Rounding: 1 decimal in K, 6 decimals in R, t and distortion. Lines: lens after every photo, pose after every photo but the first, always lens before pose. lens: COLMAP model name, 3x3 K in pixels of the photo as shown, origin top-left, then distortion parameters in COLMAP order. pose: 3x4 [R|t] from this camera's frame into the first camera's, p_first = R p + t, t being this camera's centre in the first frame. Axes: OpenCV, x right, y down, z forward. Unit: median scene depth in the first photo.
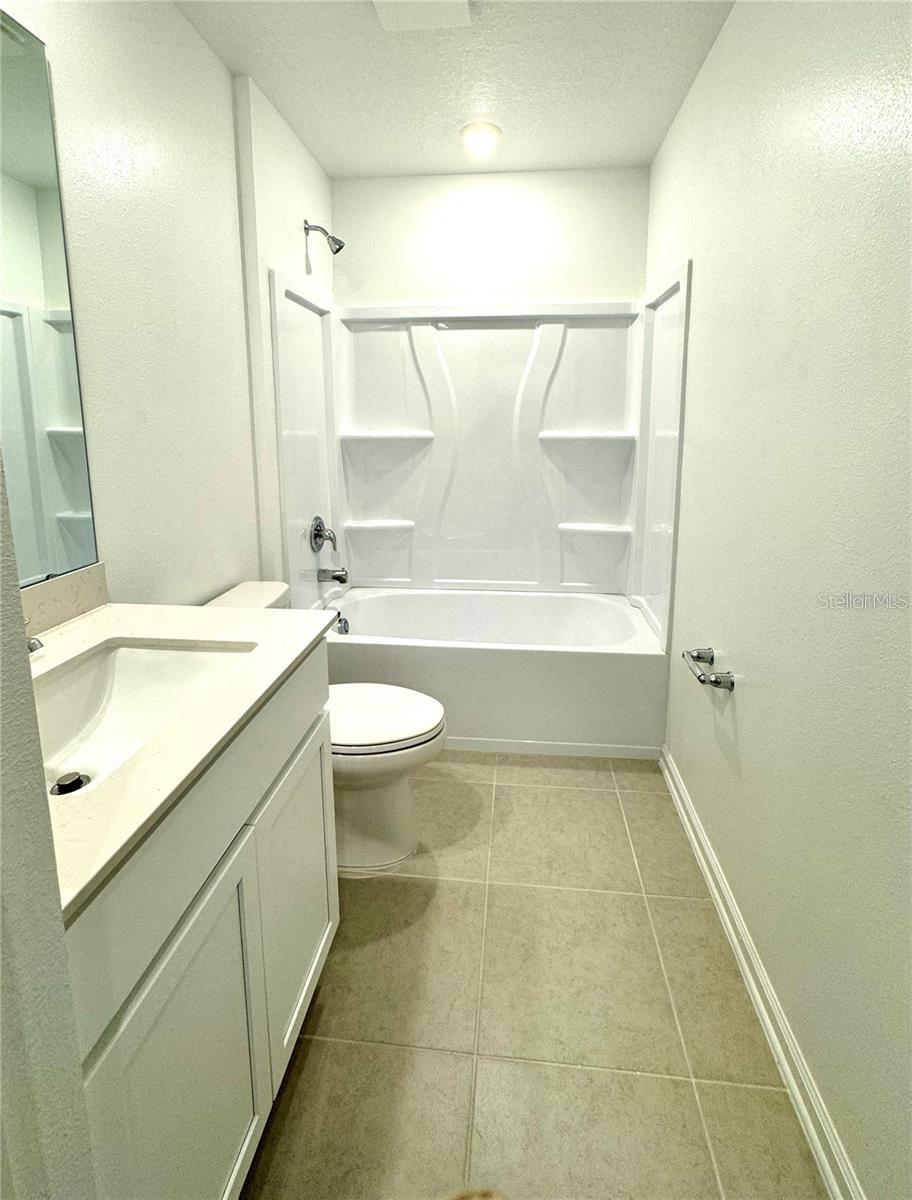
lens RADIAL K [[691.6, 0, 451.7], [0, 691.6, 545.0], [0, 0, 1]] dist [0.004103, -0.001796]
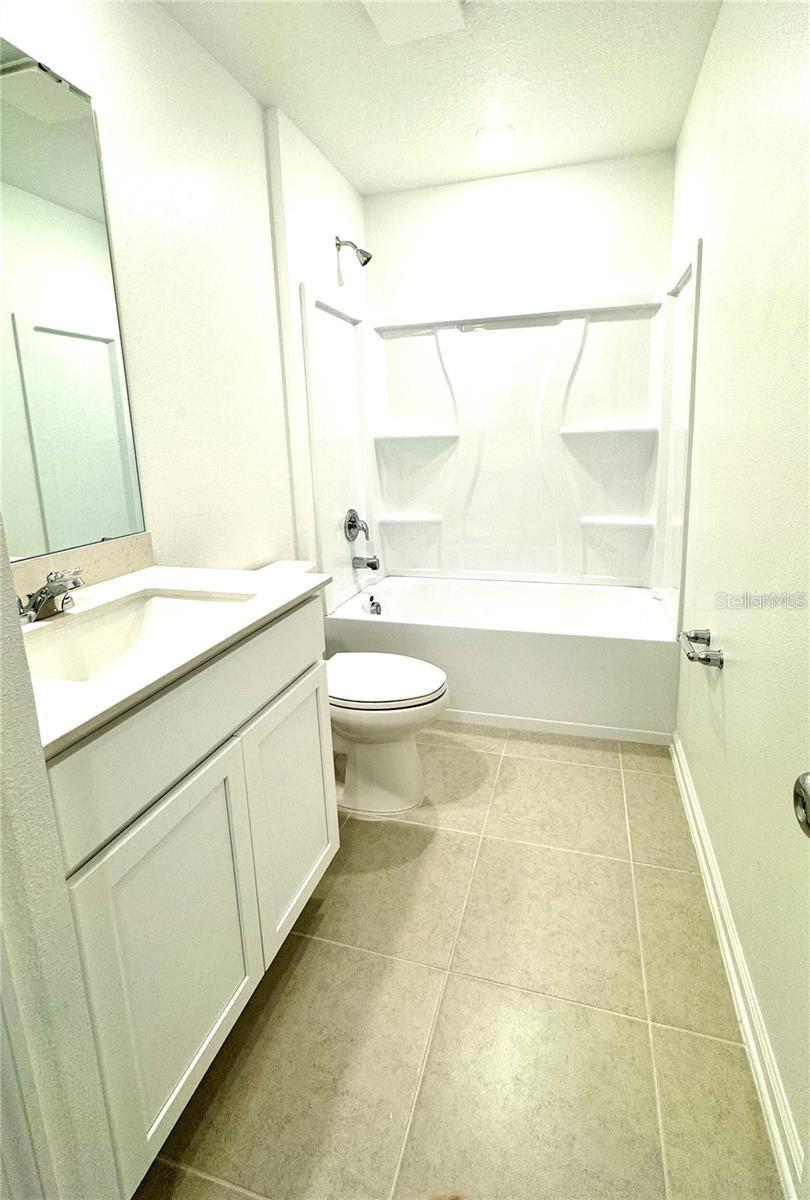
lens RADIAL K [[657.1, 0, 405.0], [0, 657.1, 600.0], [0, 0, 1]] dist [-0.005877, -0.000479]
pose [[0.976068, 0.022896, -0.216257, 0.140933], [-0.013437, 0.998892, 0.045106, 0.065436], [0.217050, -0.041121, 0.975294, -0.024668]]
